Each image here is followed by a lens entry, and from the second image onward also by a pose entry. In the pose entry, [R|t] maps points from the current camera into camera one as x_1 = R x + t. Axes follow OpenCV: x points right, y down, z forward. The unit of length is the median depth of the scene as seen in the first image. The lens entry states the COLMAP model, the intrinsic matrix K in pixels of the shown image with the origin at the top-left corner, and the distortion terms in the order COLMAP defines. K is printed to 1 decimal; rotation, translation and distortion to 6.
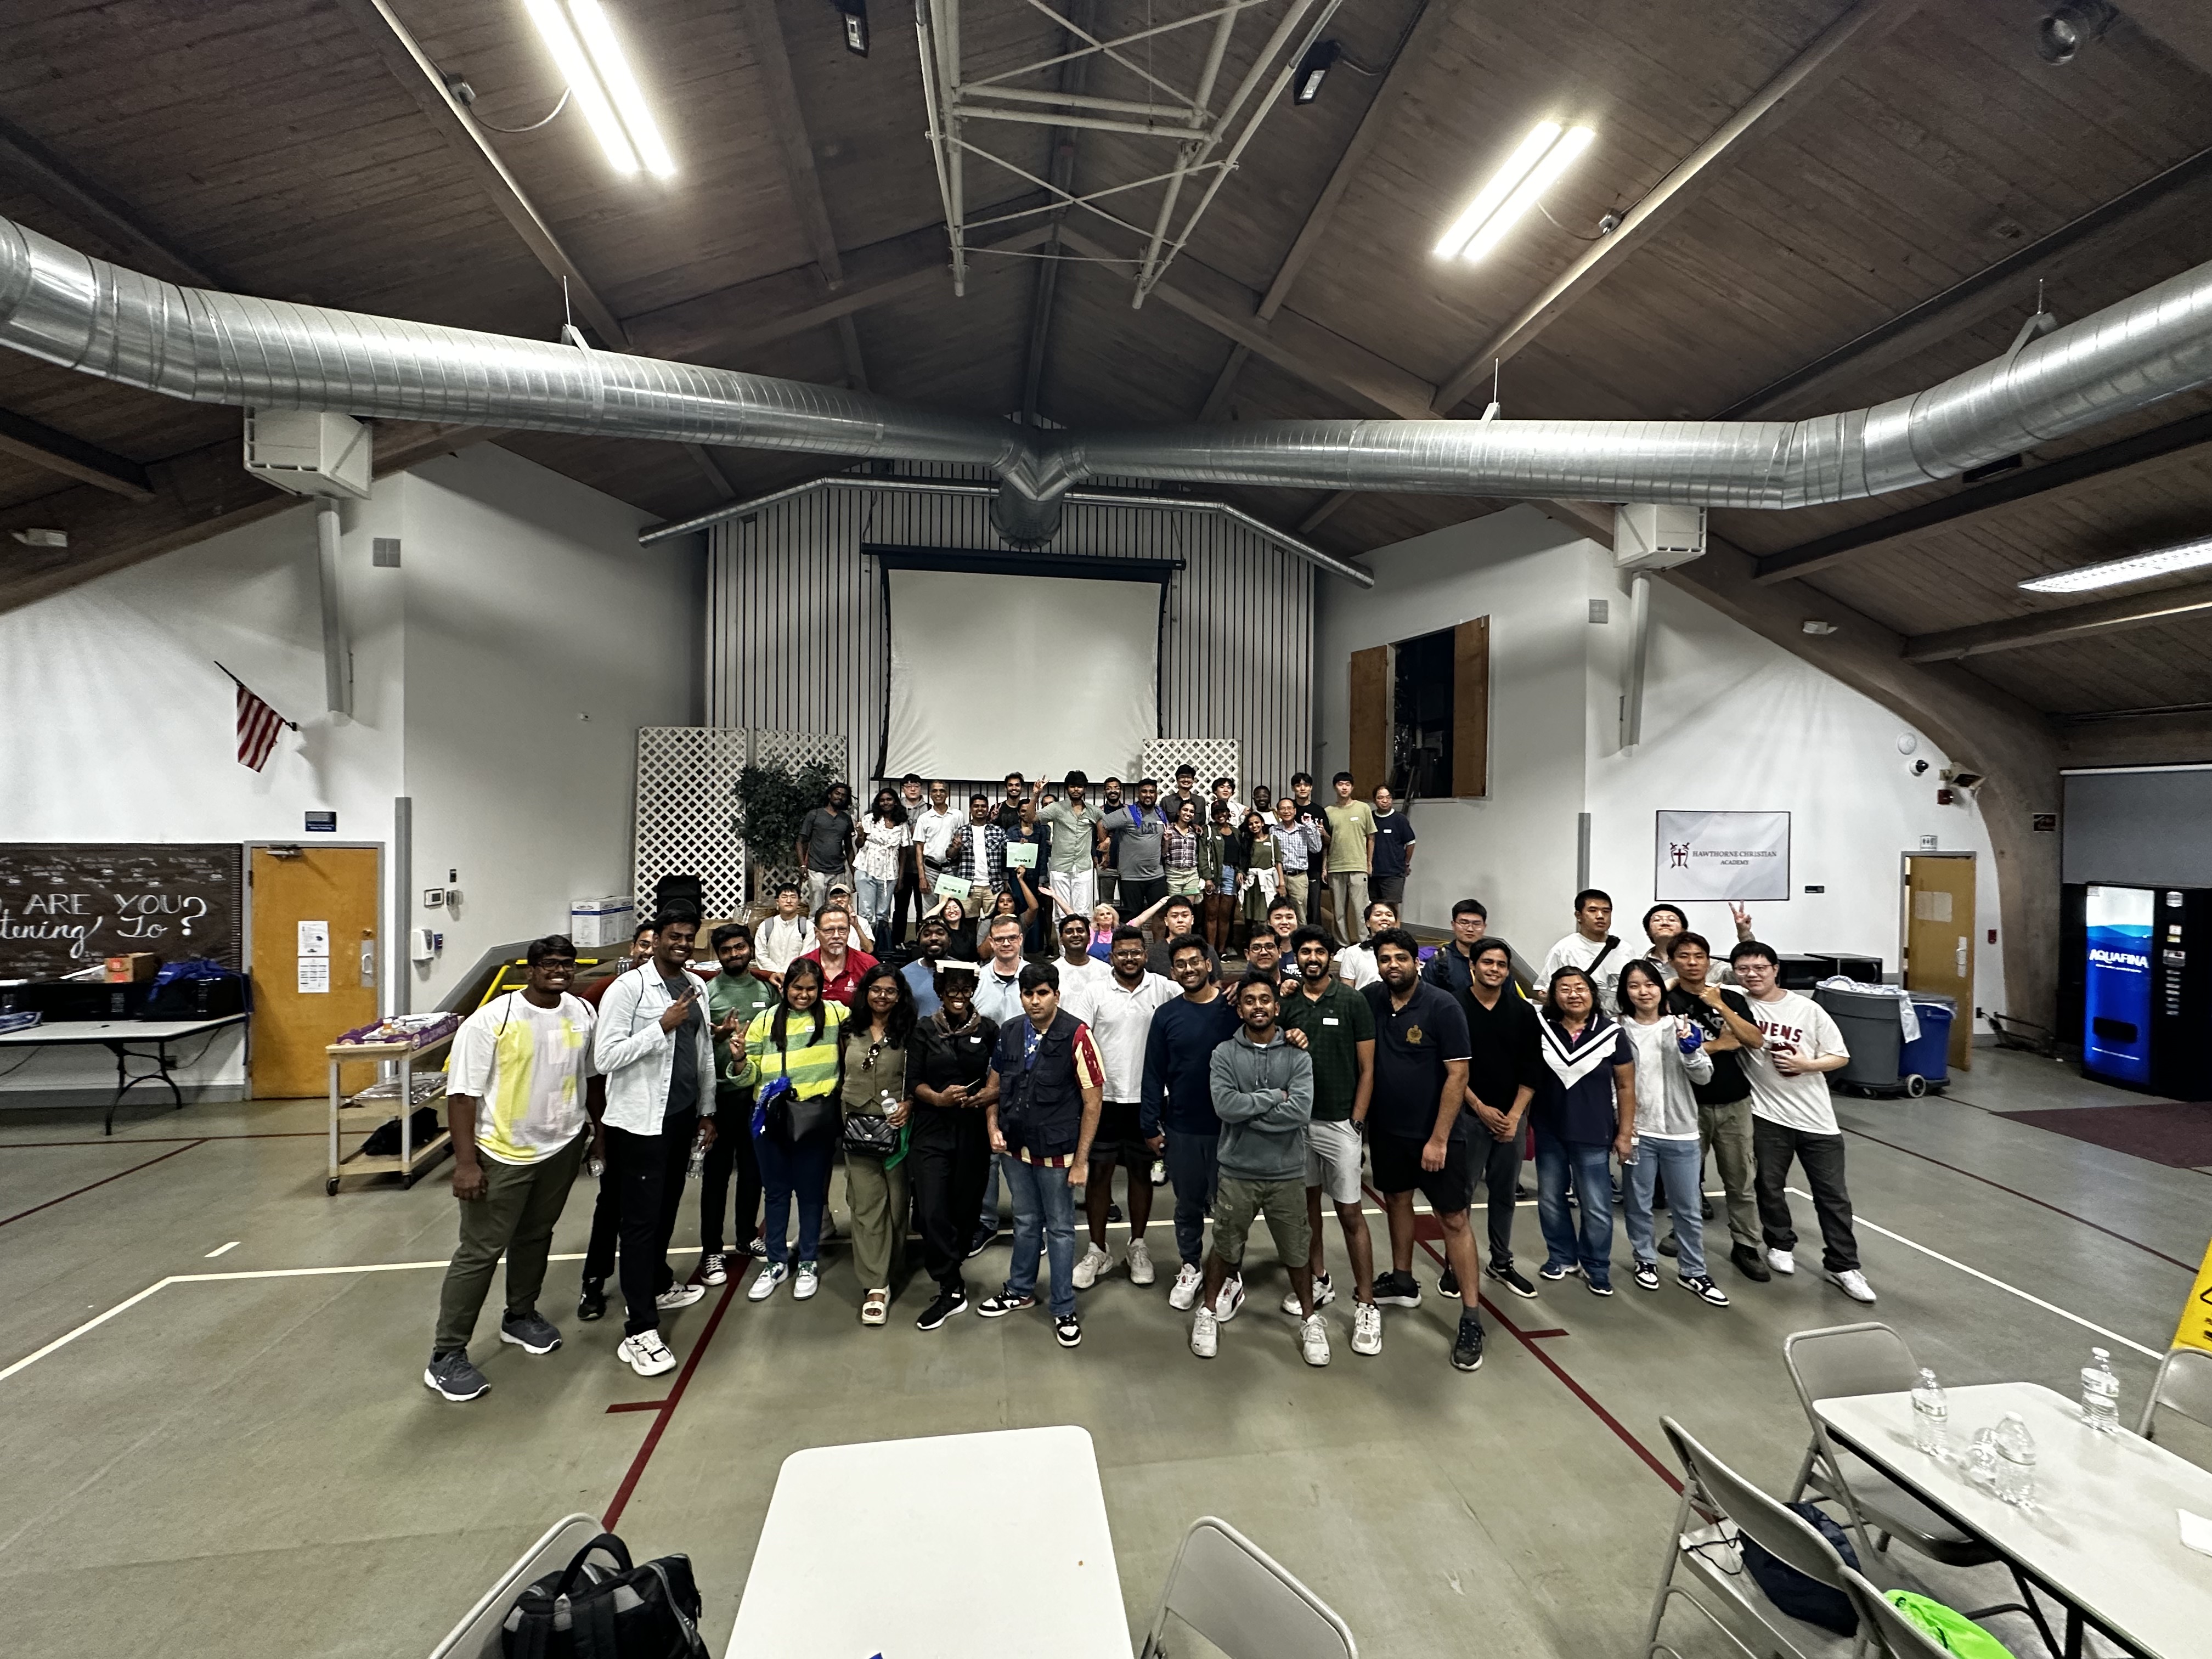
lens RADIAL K [[872.2, 0, 1106.0], [0, 872.2, 829.5], [0, 0, 1]] dist [-0.006715, 0.000327]
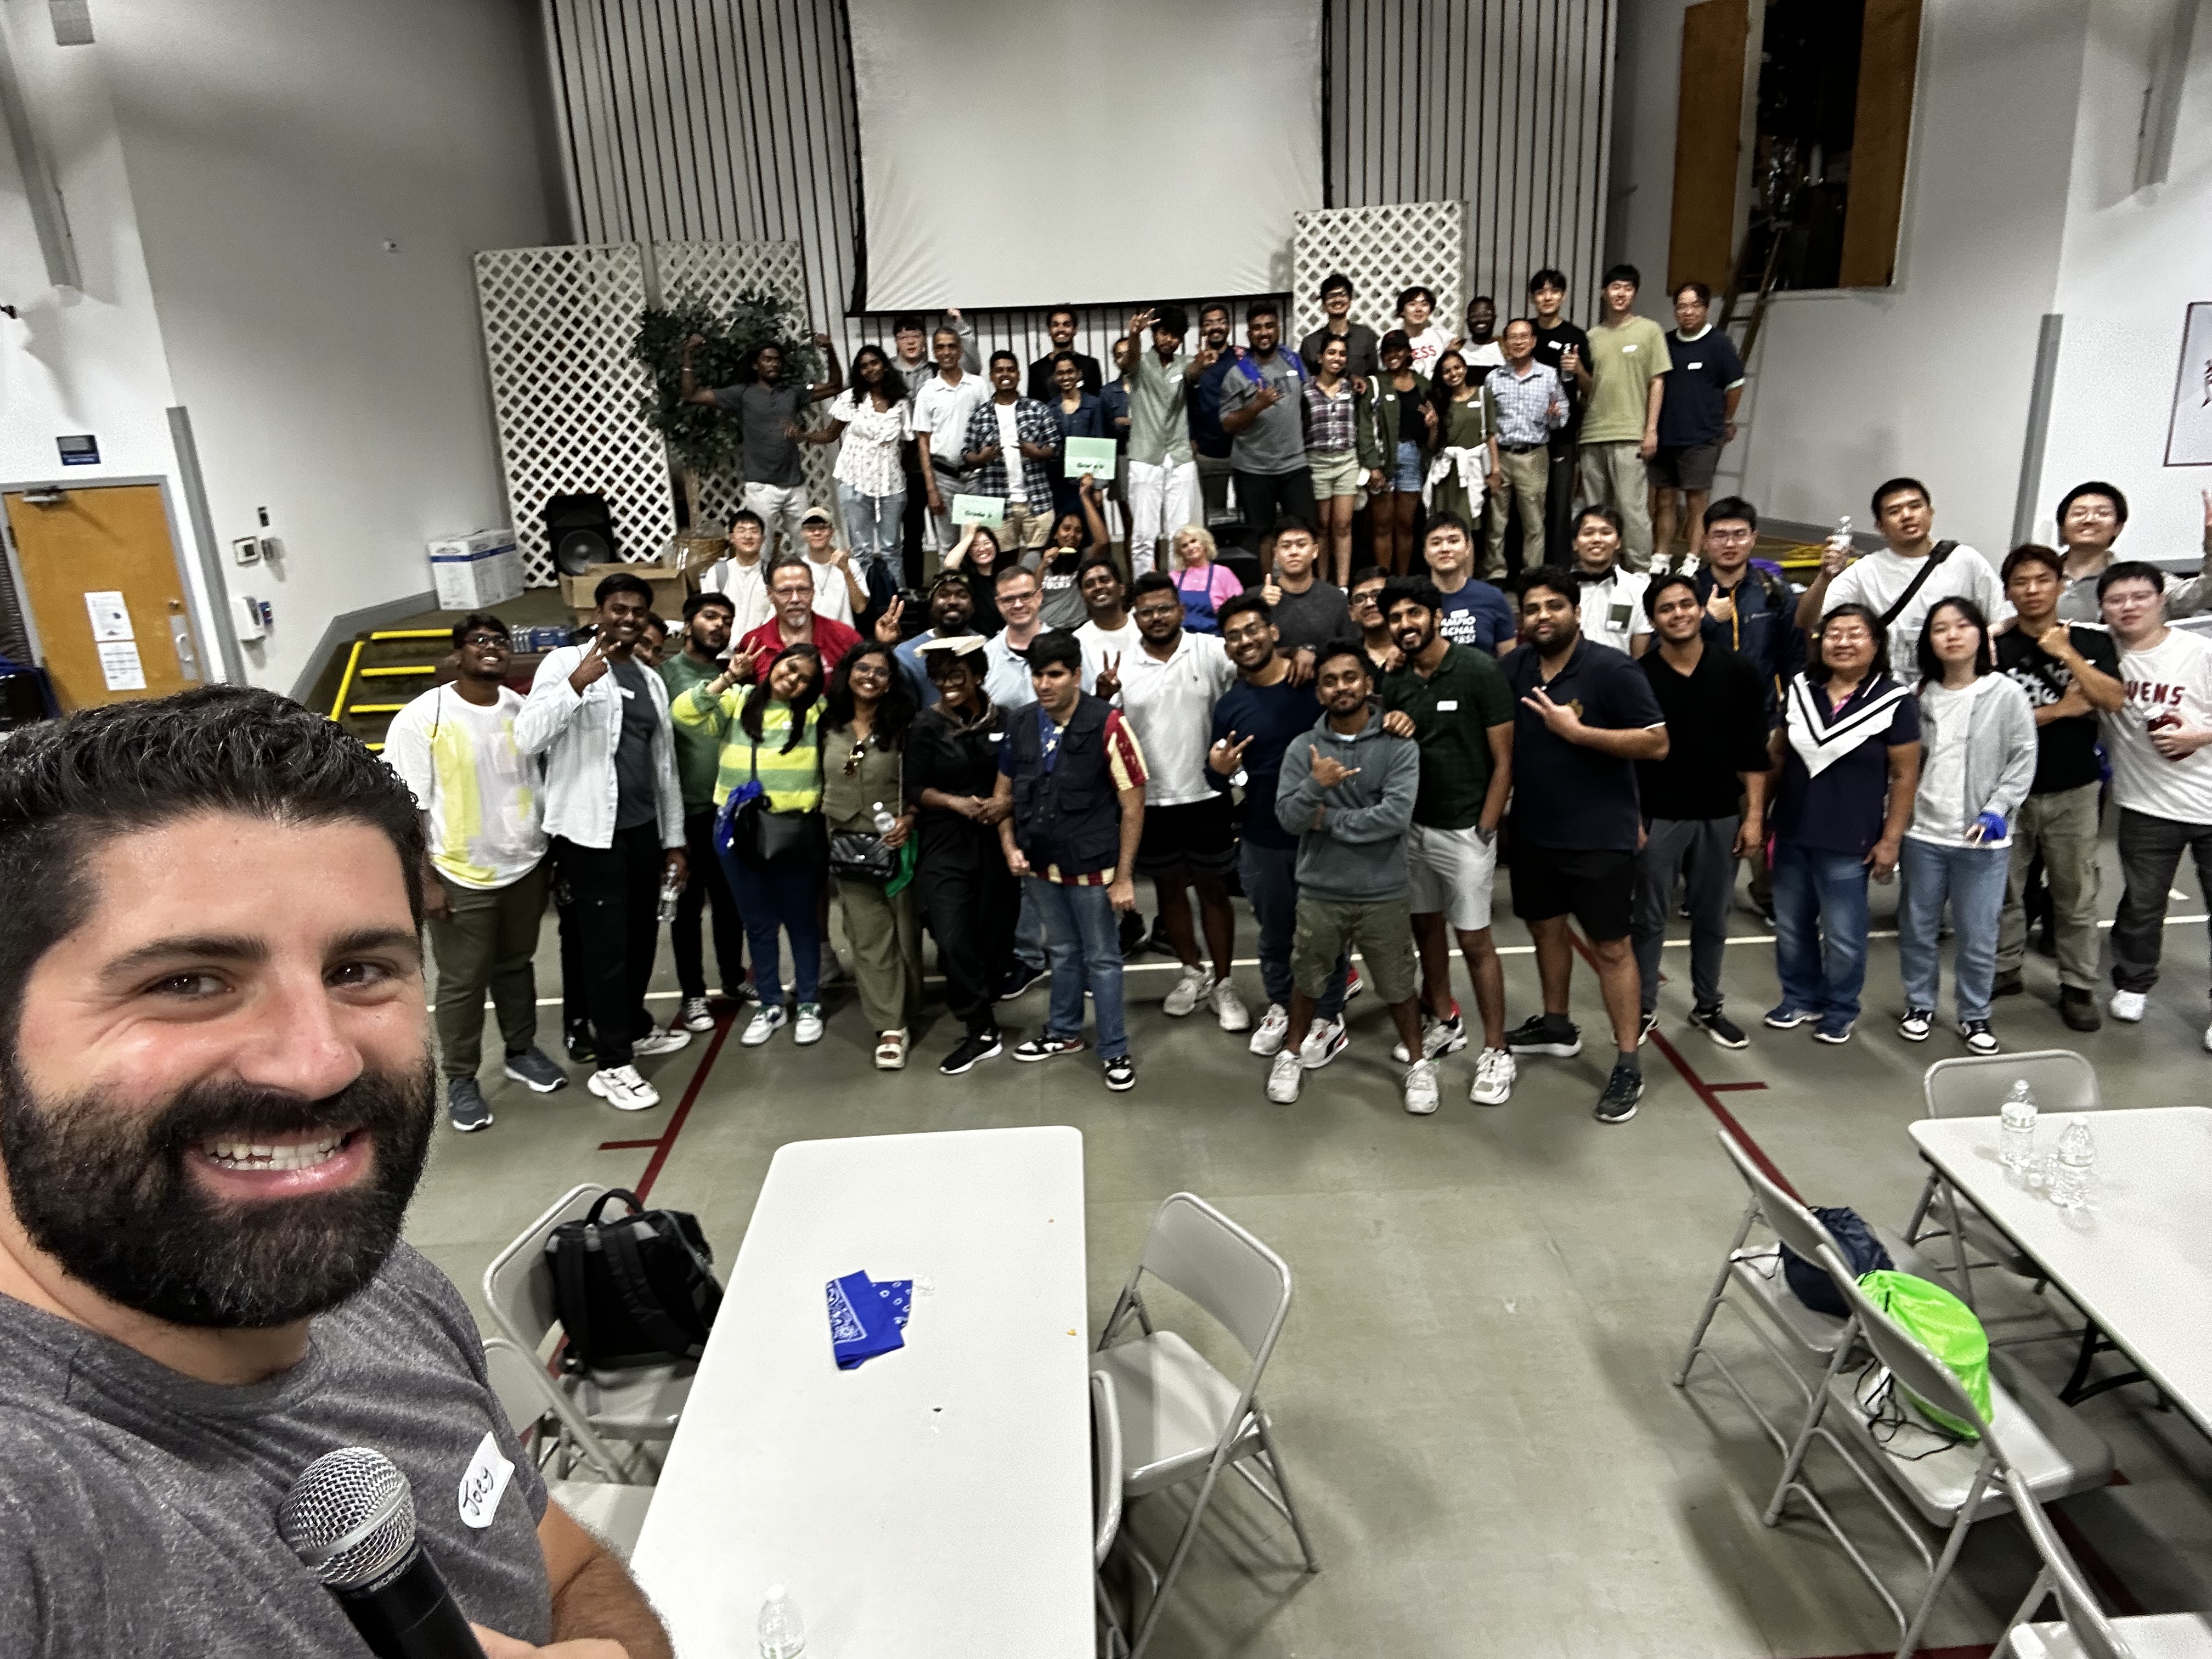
lens RADIAL K [[1555.9, 0, 1106.0], [0, 1555.9, 829.5], [0, 0, 1]] dist [0.092888, -0.123987]
pose [[0.989862, -0.015728, -0.141156, 0.093729], [0.057742, 0.952574, 0.298779, -0.051359], [0.129762, -0.303901, 0.943825, -0.193083]]
